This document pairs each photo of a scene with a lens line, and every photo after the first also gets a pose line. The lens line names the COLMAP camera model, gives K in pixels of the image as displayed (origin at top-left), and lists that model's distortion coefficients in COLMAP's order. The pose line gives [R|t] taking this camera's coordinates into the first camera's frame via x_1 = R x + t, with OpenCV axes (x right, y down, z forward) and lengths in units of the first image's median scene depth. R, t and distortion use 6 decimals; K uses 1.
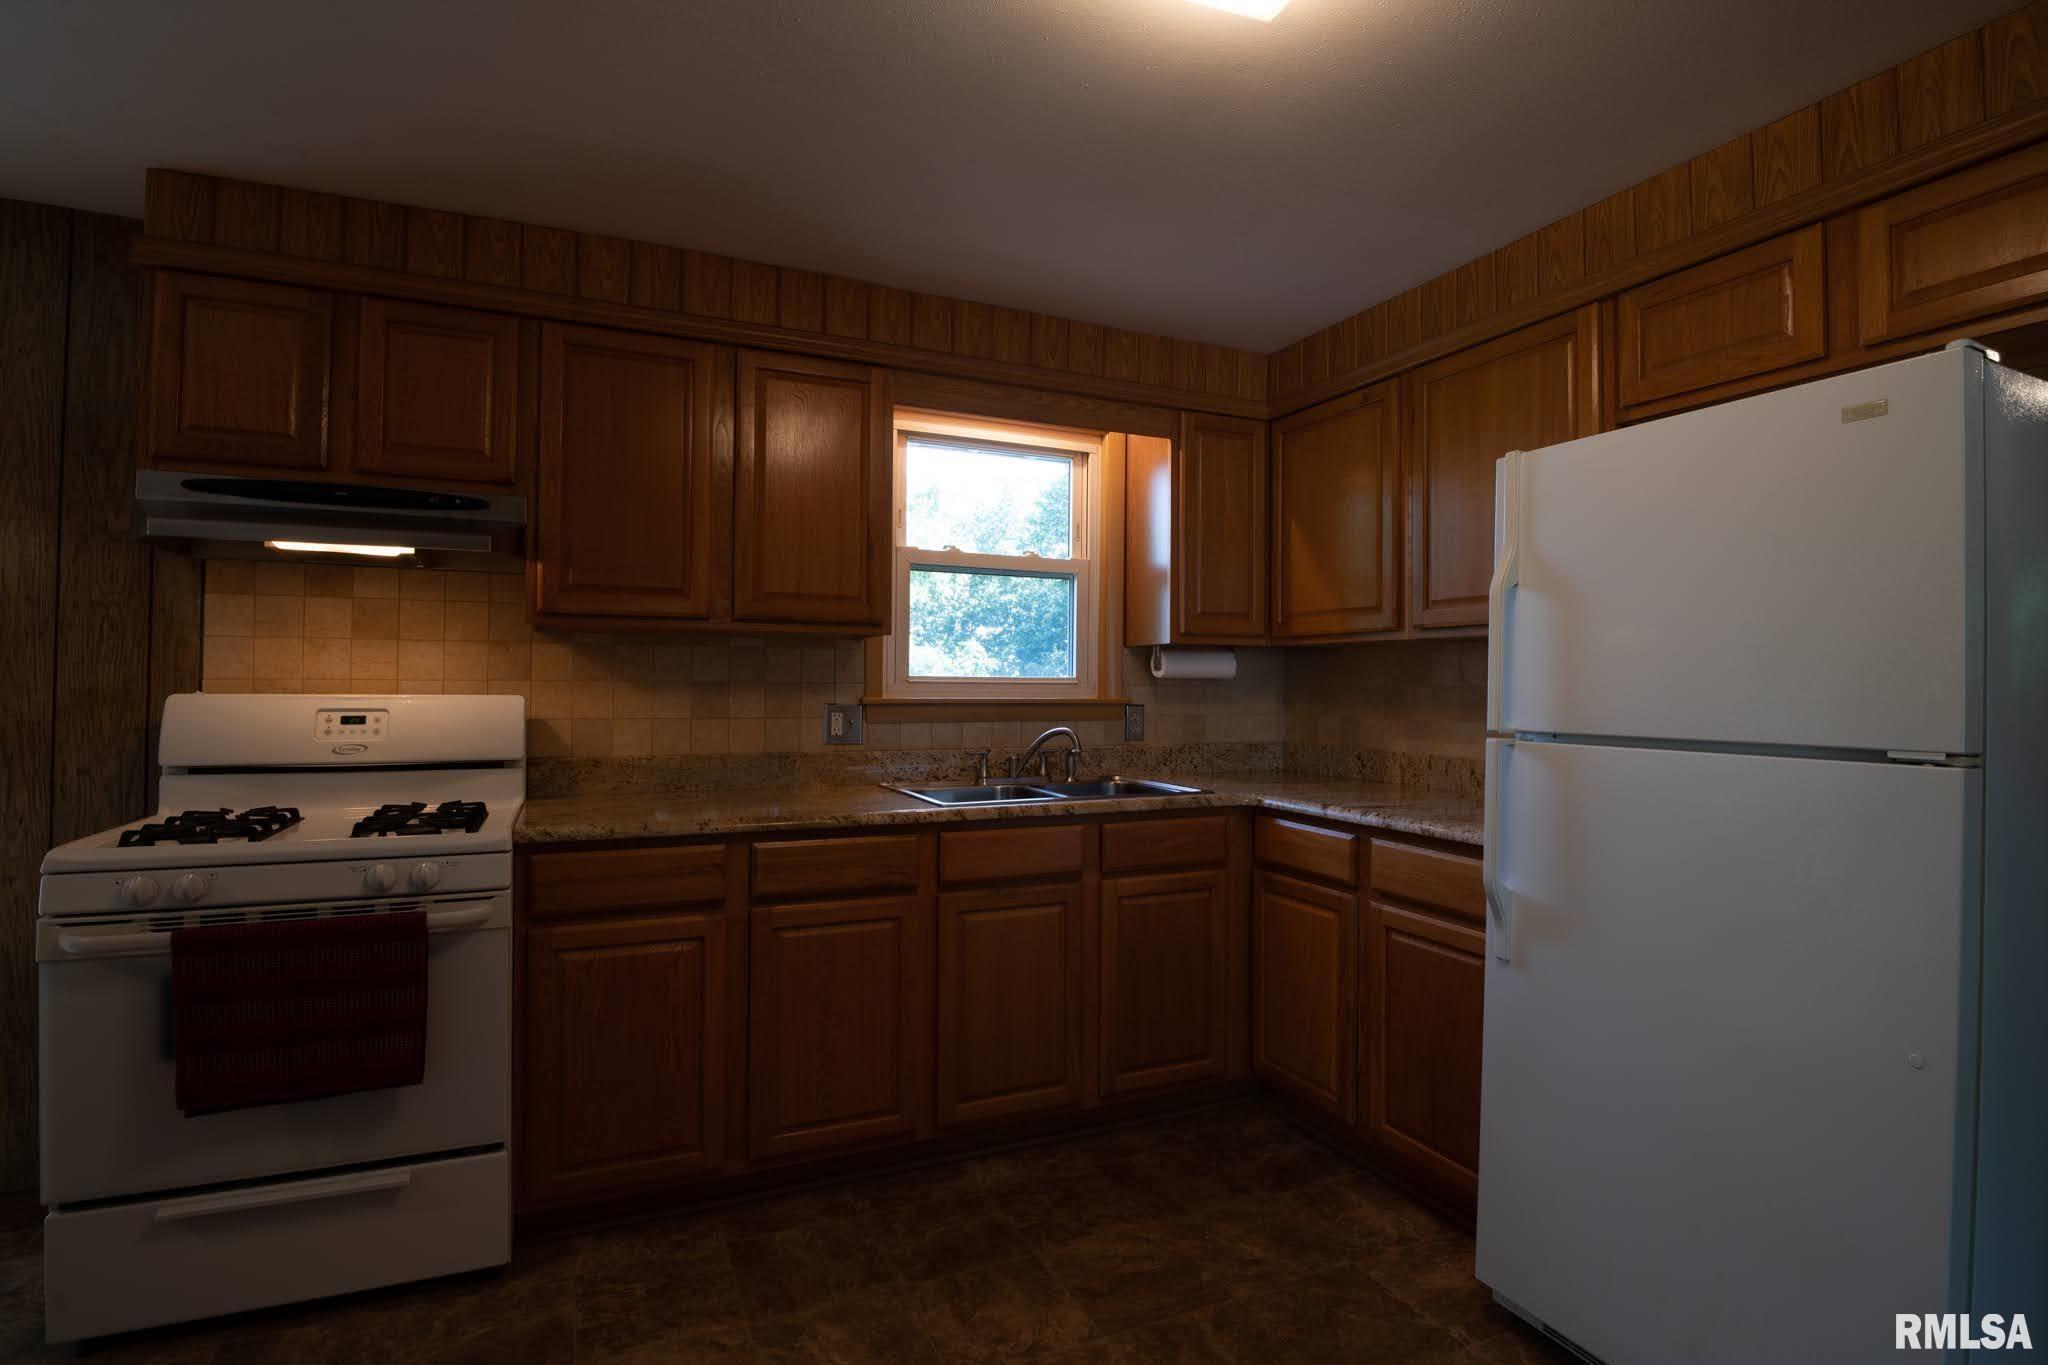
lens RADIAL K [[1001.2, 0, 1026.4], [0, 1001.2, 677.4], [0, 0, 1]] dist [-0.024067, -0.004450]
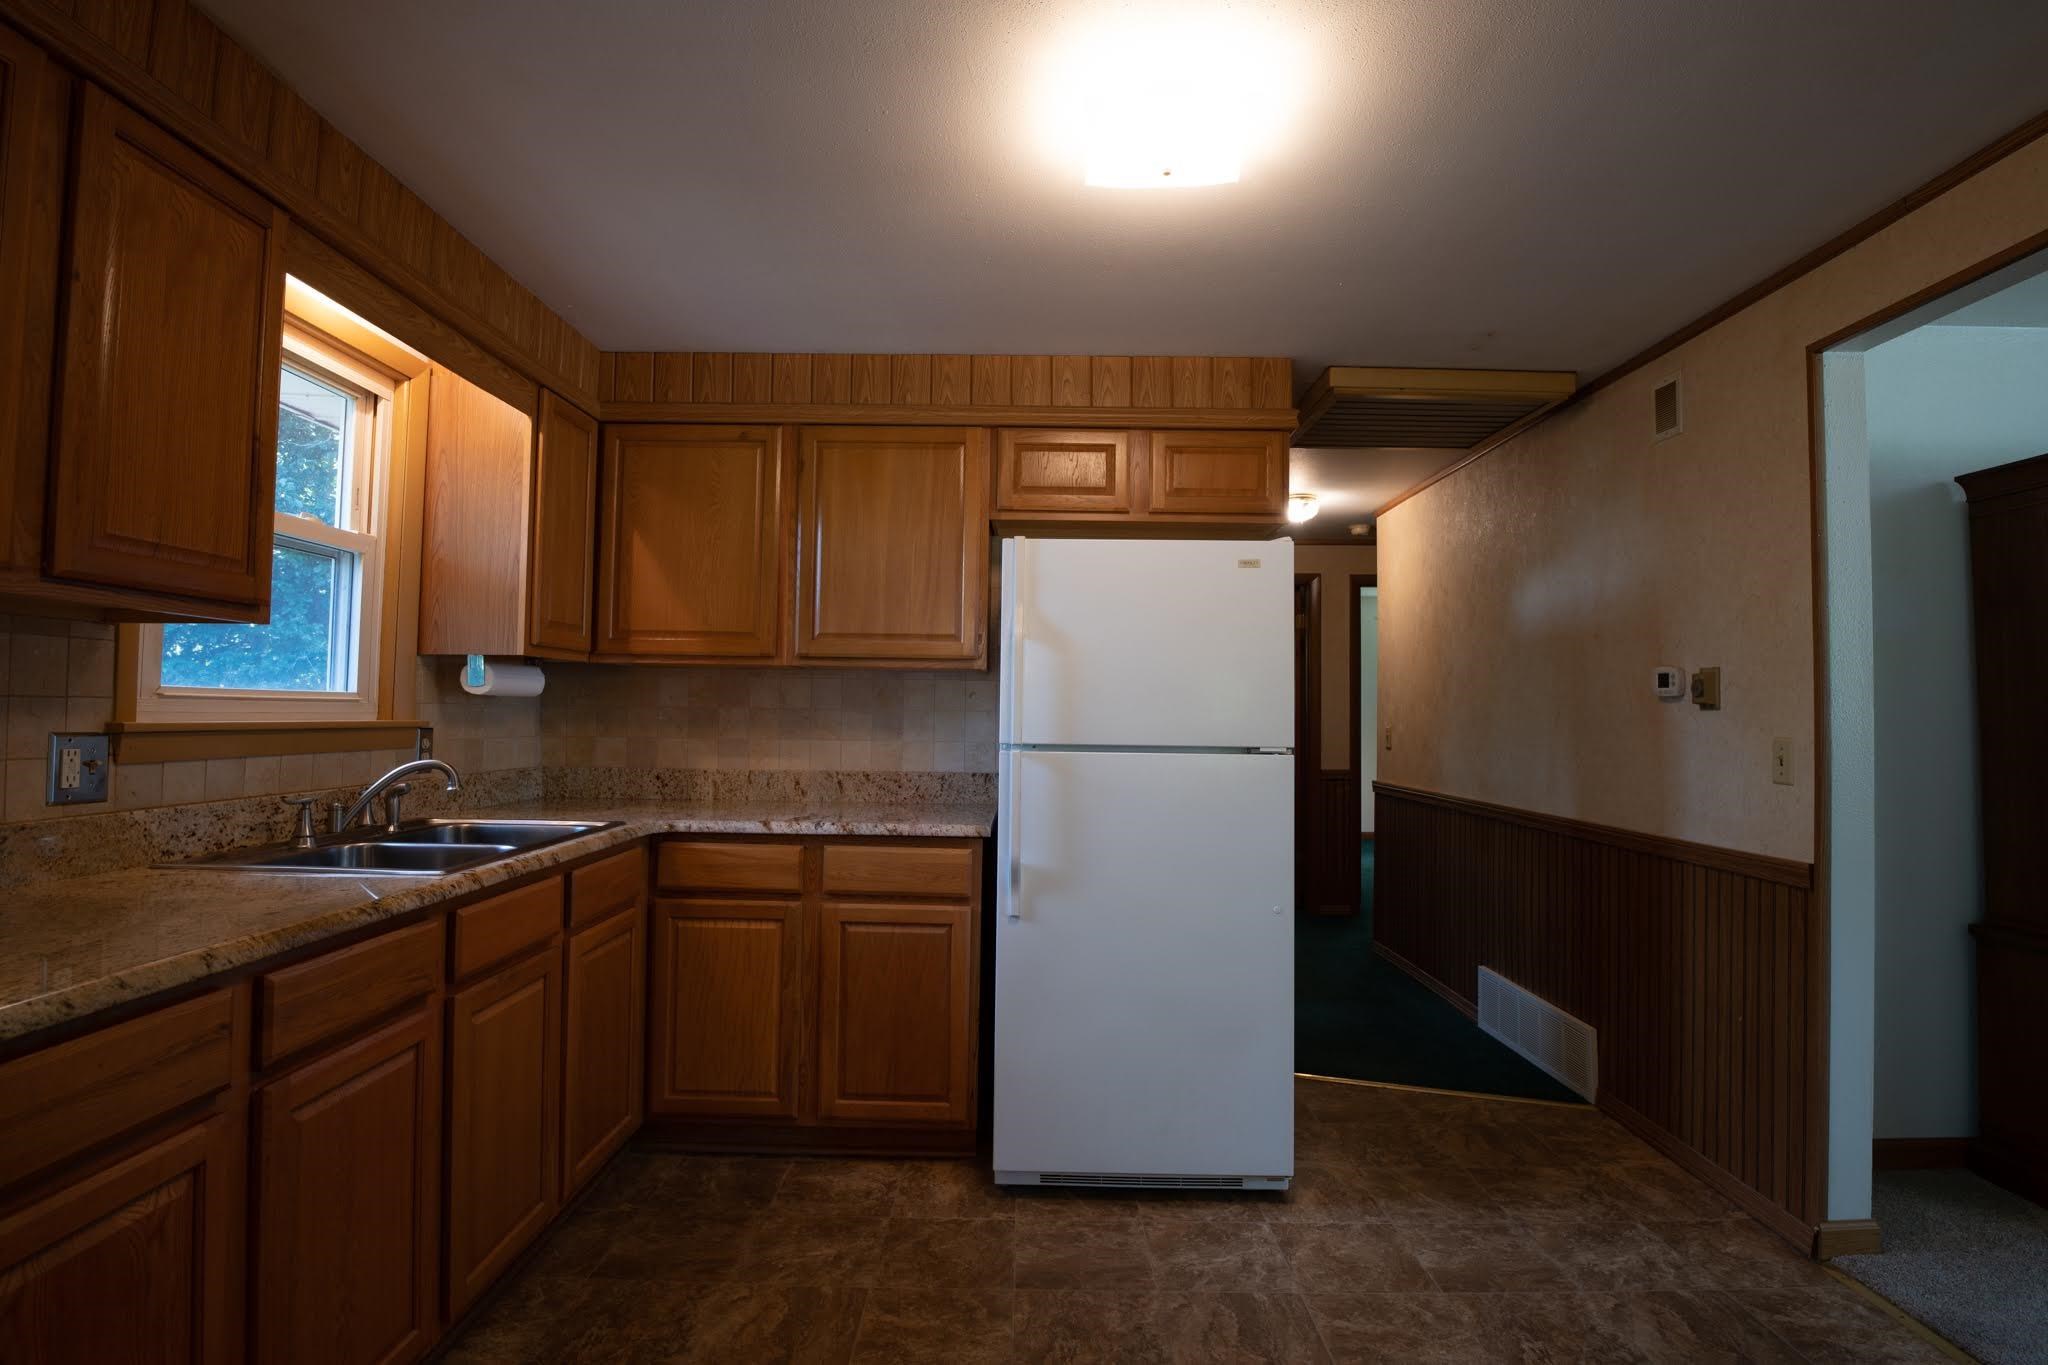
lens RADIAL K [[1001.2, 0, 1025.1], [0, 1001.2, 676.2], [0, 0, 1]] dist [-0.024067, -0.004450]
pose [[0.419930, 0.032291, 0.906982, -0.572660], [-0.017717, 0.999468, -0.027381, -0.000764], [-0.907383, -0.004571, 0.420279, 0.332123]]
